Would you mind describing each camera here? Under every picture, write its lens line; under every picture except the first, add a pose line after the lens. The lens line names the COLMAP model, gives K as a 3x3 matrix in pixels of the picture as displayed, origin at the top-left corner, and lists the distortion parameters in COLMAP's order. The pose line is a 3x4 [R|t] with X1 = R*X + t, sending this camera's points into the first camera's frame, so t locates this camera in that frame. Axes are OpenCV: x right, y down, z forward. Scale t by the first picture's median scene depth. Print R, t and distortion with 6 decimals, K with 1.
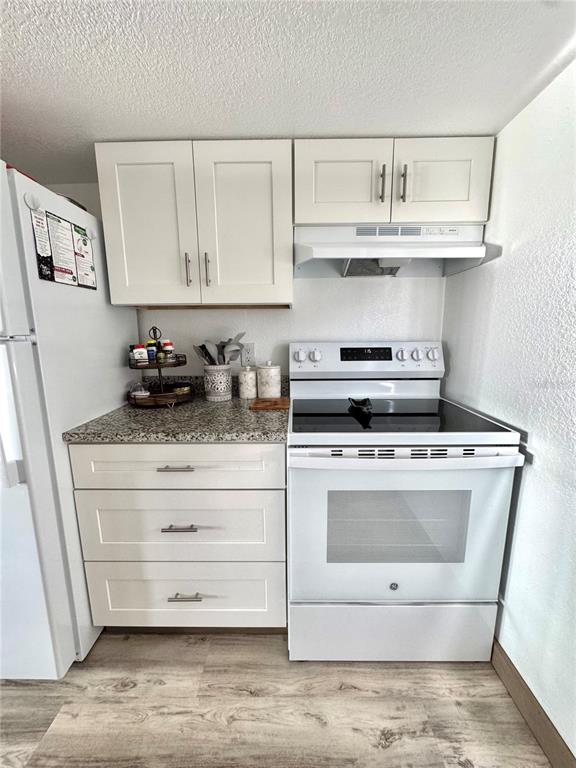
lens RADIAL K [[309.4, 0, 289.6], [0, 309.4, 386.4], [0, 0, 1]] dist [-0.003417, 0.000811]
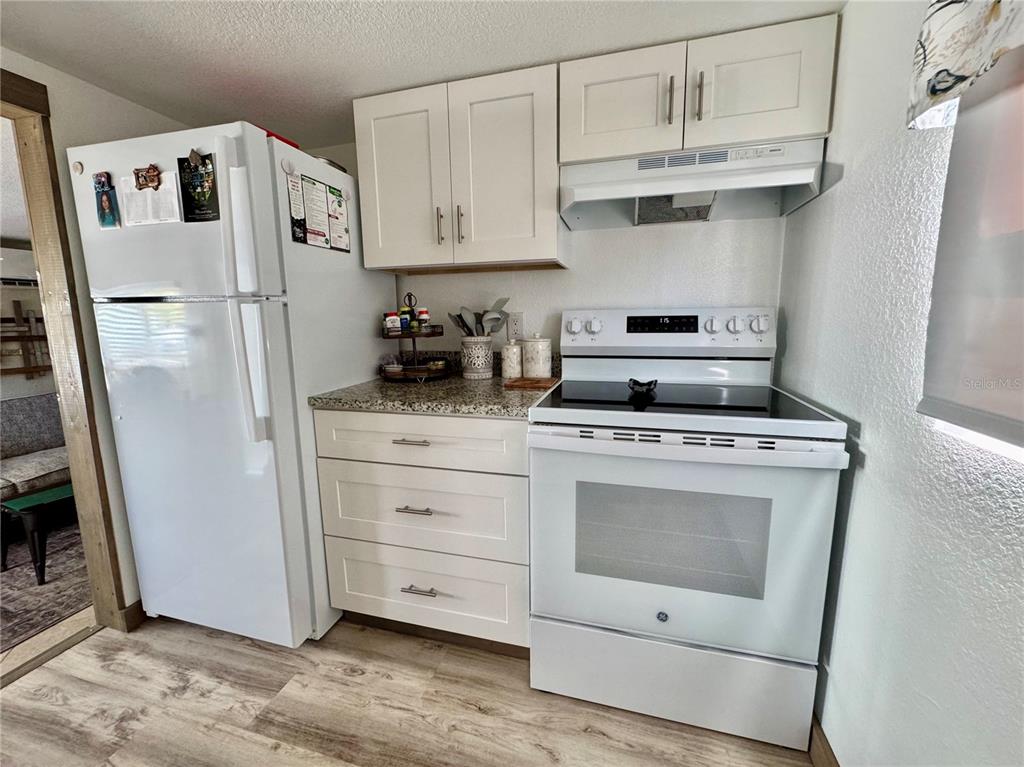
lens RADIAL K [[412.5, 0, 510.1], [0, 412.5, 381.2], [0, 0, 1]] dist [-0.003417, 0.000811]
pose [[0.965973, 0.035171, -0.256240, 0.206353], [-0.039158, 0.999178, -0.010471, 0.082909], [0.255661, 0.020149, 0.966557, -0.100474]]
